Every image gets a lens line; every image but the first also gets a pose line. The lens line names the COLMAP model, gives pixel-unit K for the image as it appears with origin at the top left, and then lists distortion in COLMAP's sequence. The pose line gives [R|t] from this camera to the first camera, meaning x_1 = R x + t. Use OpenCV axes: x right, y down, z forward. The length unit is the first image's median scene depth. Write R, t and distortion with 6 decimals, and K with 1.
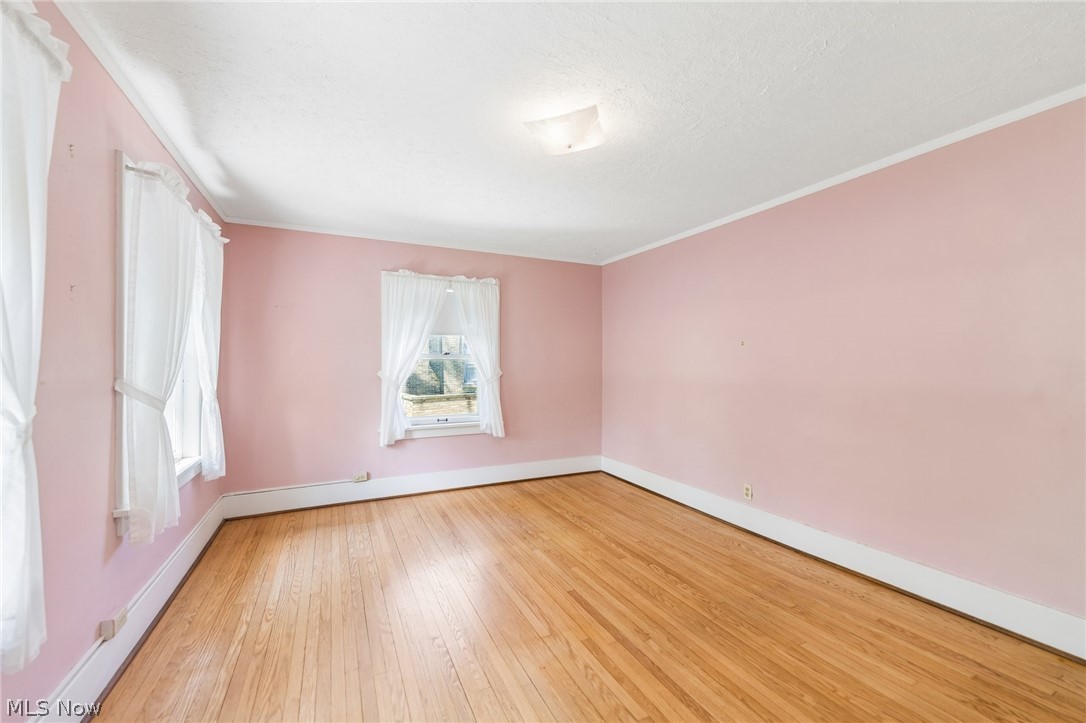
lens RADIAL K [[434.0, 0, 542.7], [0, 434.0, 360.8], [0, 0, 1]] dist [0.005914, -0.001143]
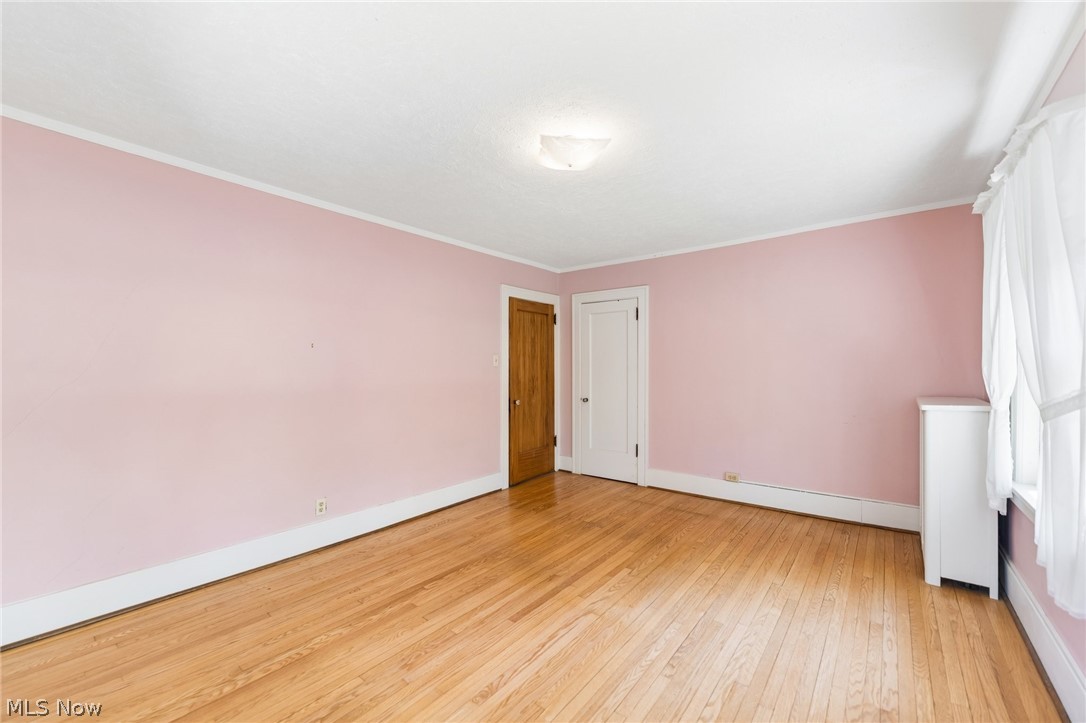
lens RADIAL K [[434.0, 0, 541.9], [0, 434.0, 366.5], [0, 0, 1]] dist [0.005914, -0.001143]
pose [[-0.426394, 0.003924, 0.904529, -0.709246], [-0.004834, 0.999966, -0.006616, 0.007789], [-0.904525, -0.007194, -0.426361, 1.211517]]
